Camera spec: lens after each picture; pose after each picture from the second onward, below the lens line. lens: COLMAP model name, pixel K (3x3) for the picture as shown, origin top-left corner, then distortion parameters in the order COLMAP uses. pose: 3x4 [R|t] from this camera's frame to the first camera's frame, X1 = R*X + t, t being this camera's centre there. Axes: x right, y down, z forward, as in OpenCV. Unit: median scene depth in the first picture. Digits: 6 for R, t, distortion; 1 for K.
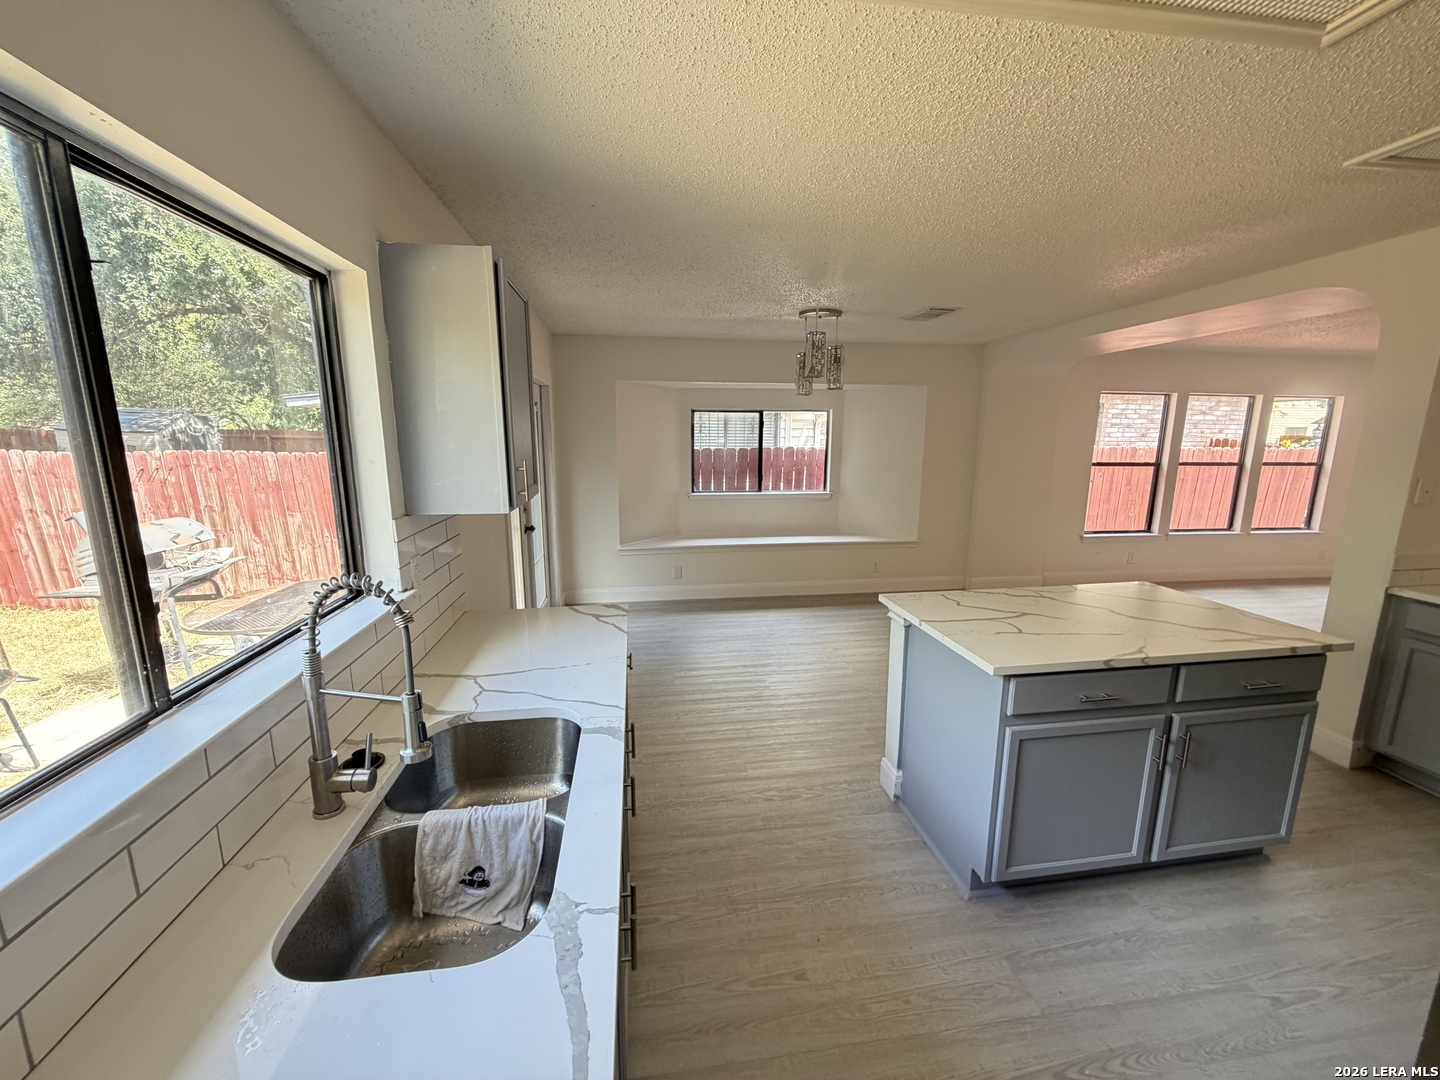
lens RADIAL K [[573.0, 0, 722.4], [0, 573.0, 535.6], [0, 0, 1]] dist [0.005515, 0.000546]
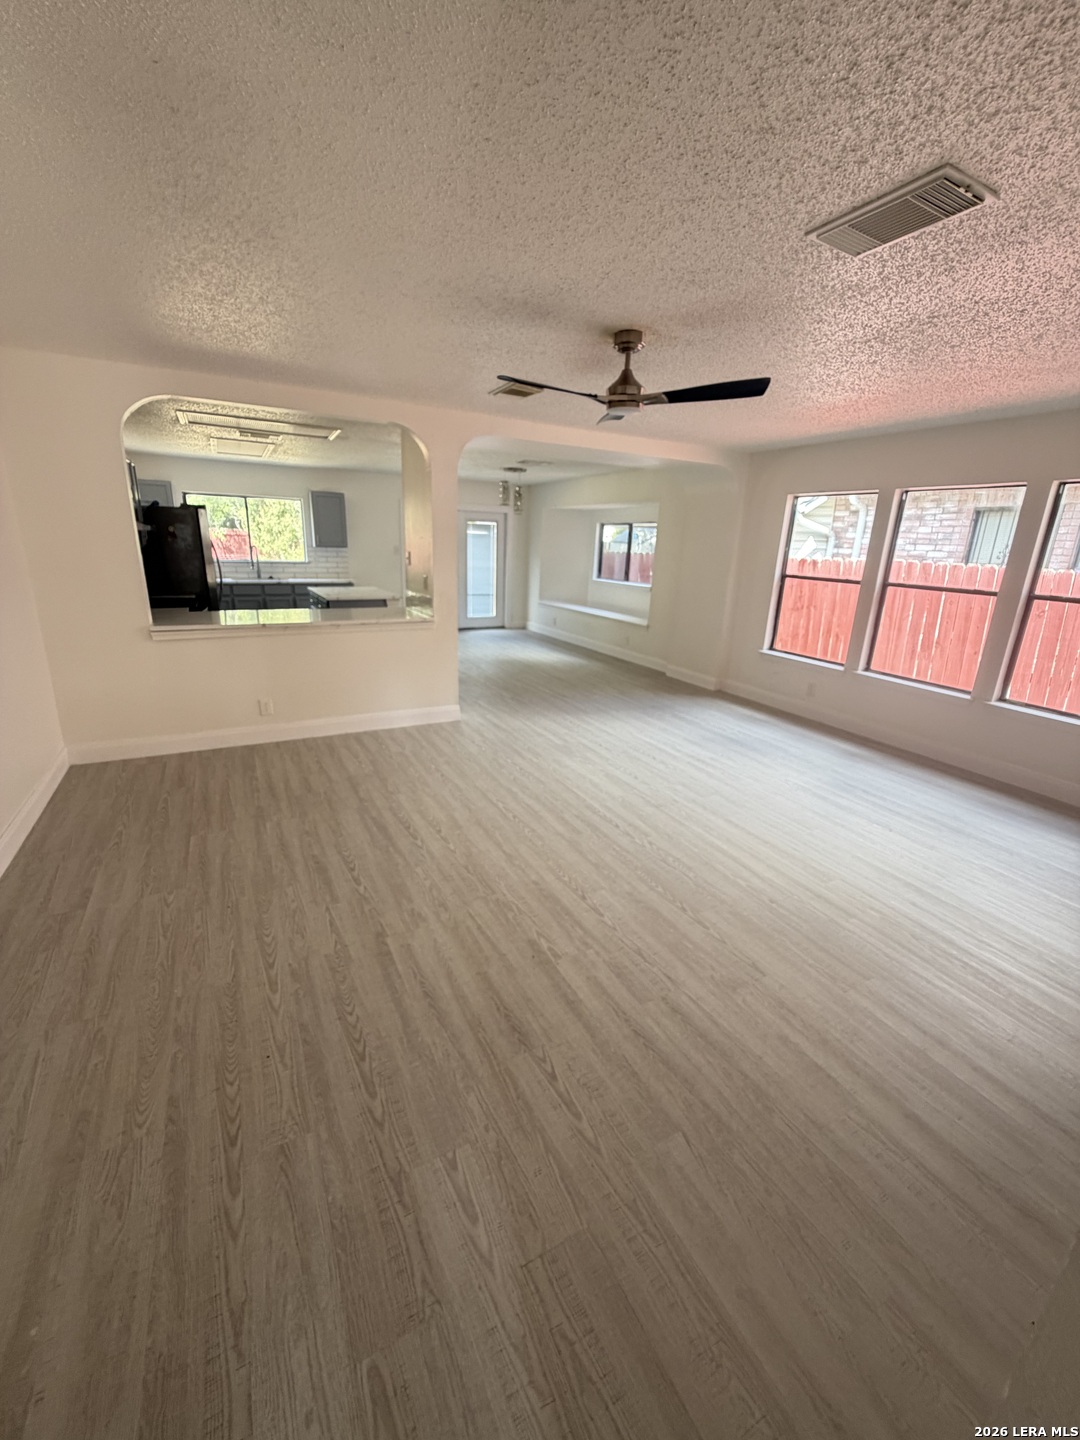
lens RADIAL K [[573.0, 0, 533.9], [0, 573.0, 718.8], [0, 0, 1]] dist [0.005515, 0.000546]
pose [[0.324810, 0.282148, -0.902713, 1.392990], [-0.200887, 0.953268, 0.225667, -0.032102], [0.924198, 0.108044, 0.366311, 0.300773]]
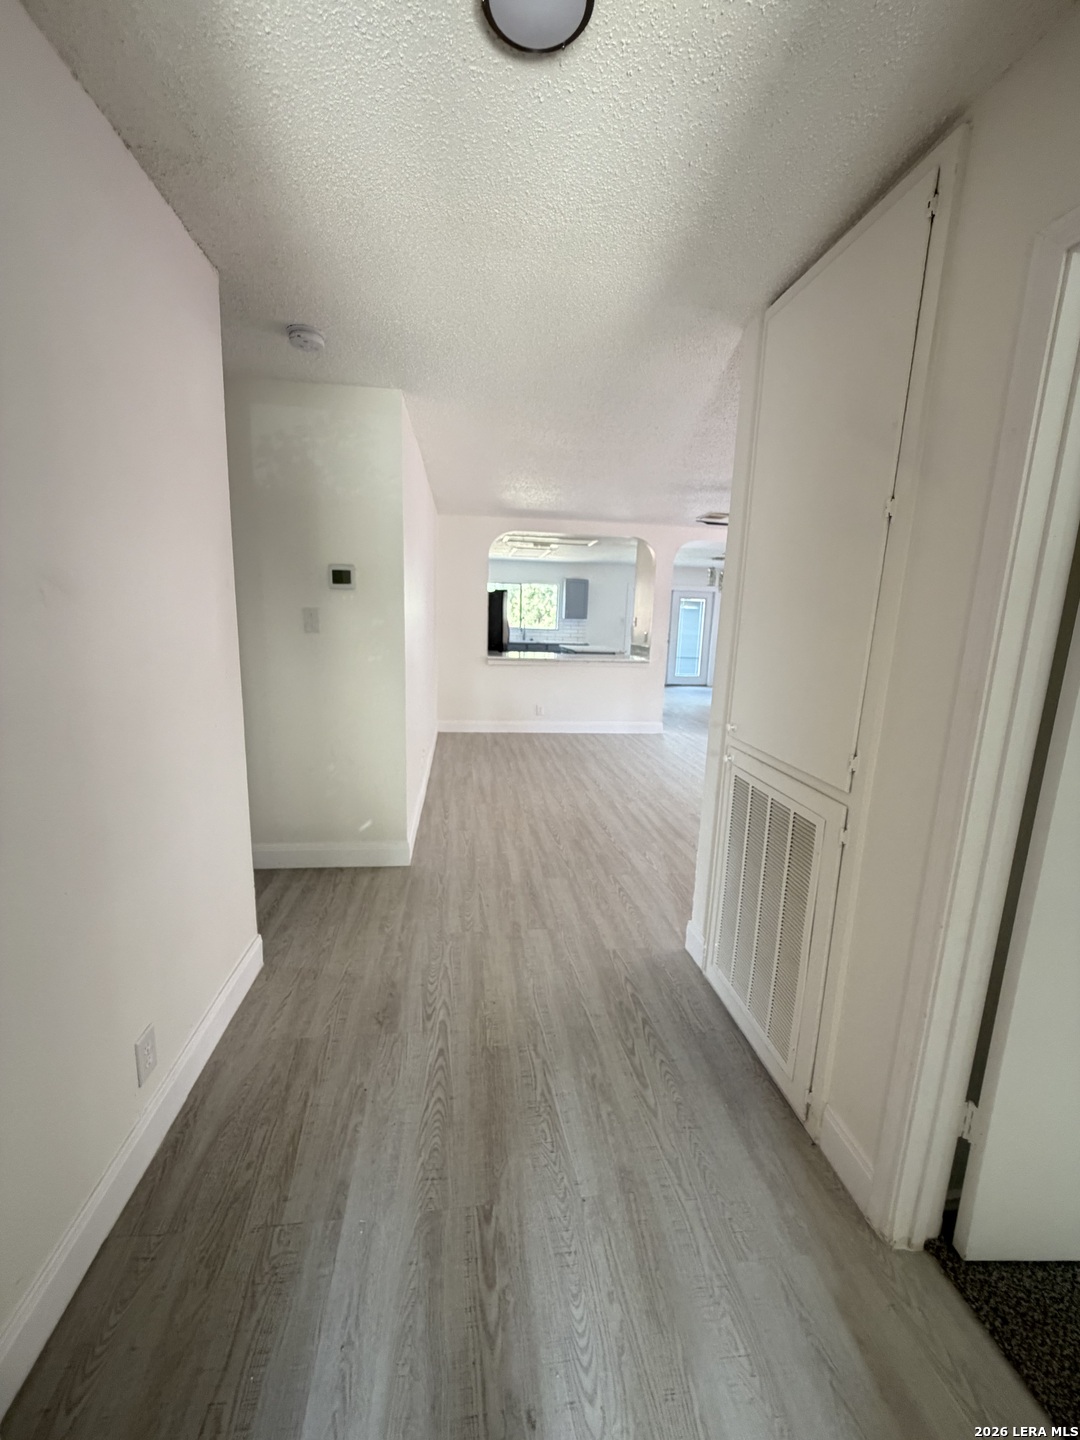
lens RADIAL K [[573.0, 0, 542.0], [0, 573.0, 717.2], [0, 0, 1]] dist [0.005515, 0.000546]
pose [[-0.018389, 0.167840, -0.985643, 1.717083], [-0.211951, 0.962750, 0.167896, -0.000440], [0.977107, 0.211995, 0.017870, 0.246287]]
